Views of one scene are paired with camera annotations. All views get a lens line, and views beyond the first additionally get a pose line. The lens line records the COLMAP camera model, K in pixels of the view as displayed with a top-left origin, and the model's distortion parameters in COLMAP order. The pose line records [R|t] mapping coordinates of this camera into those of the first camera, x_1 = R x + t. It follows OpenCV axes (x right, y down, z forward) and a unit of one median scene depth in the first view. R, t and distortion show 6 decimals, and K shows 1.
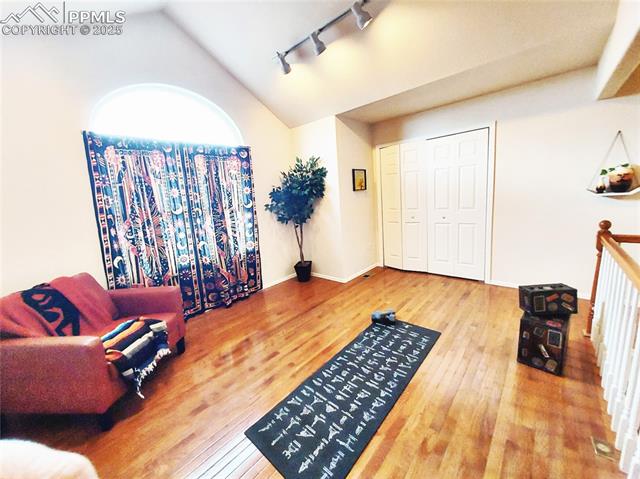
lens RADIAL K [[255.5, 0, 320.2], [0, 255.5, 241.6], [0, 0, 1]] dist [-0.000176, -0.000156]
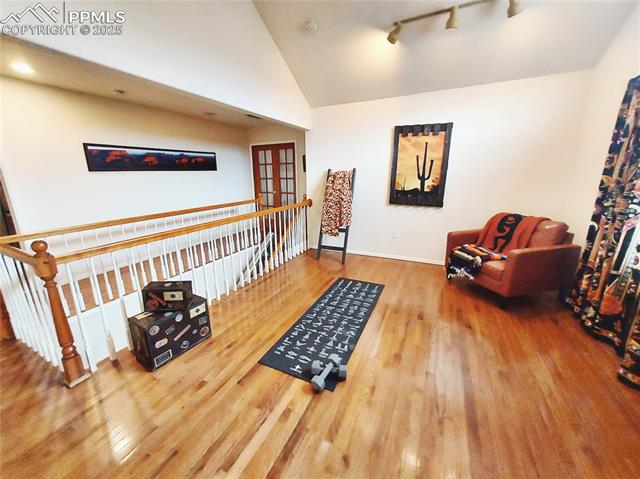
lens RADIAL K [[255.5, 0, 318.7], [0, 255.5, 240.9], [0, 0, 1]] dist [-0.000176, -0.000156]
pose [[-0.959500, 0.152089, -0.237125, 0.499120], [0.034467, 0.898795, 0.437011, -0.385265], [0.279591, 0.411139, -0.867637, 1.882946]]
